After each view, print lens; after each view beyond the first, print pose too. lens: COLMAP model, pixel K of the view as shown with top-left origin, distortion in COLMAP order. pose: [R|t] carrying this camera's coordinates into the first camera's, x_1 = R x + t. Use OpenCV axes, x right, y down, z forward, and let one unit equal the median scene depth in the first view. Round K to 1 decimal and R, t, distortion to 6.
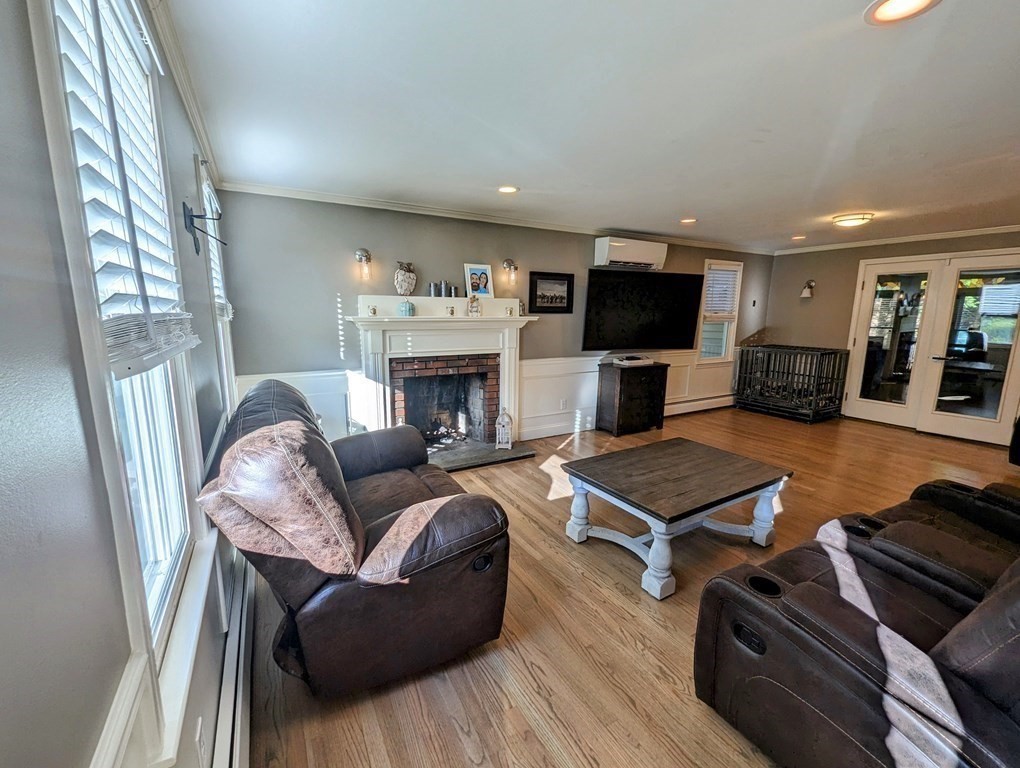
lens RADIAL K [[429.4, 0, 506.4], [0, 429.4, 387.0], [0, 0, 1]] dist [-0.000031, -0.000751]
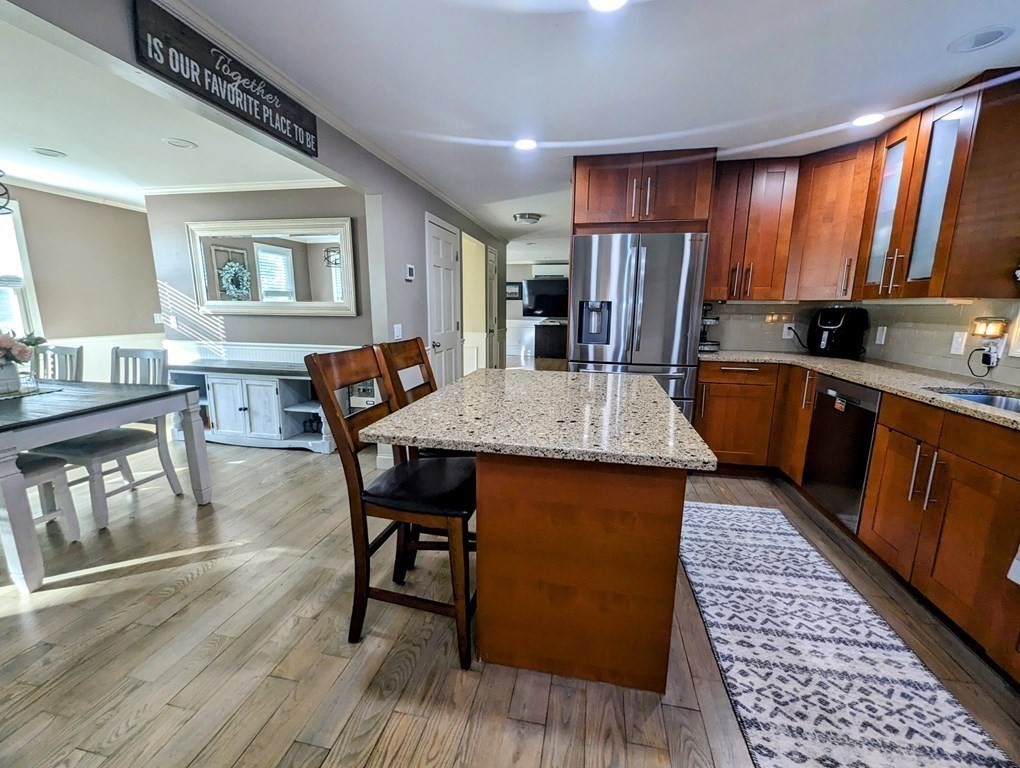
lens RADIAL K [[429.4, 0, 506.8], [0, 429.4, 386.6], [0, 0, 1]] dist [-0.000031, -0.000751]
pose [[0.751136, 0.122882, -0.648610, 1.783323], [-0.119633, 0.991592, 0.049318, 0.189413], [0.649217, 0.040551, 0.759522, -0.787251]]
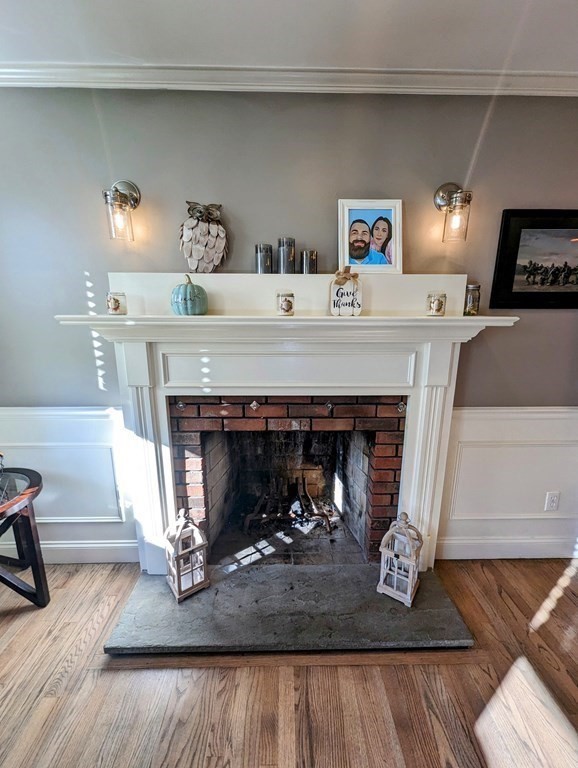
lens RADIAL K [[323.3, 0, 285.6], [0, 323.3, 380.7], [0, 0, 1]] dist [-0.000031, -0.000751]
pose [[0.880510, 0.096278, -0.464147, 0.030441], [-0.079493, 0.995281, 0.055650, -0.104929], [0.467315, -0.012104, 0.884008, 0.637322]]
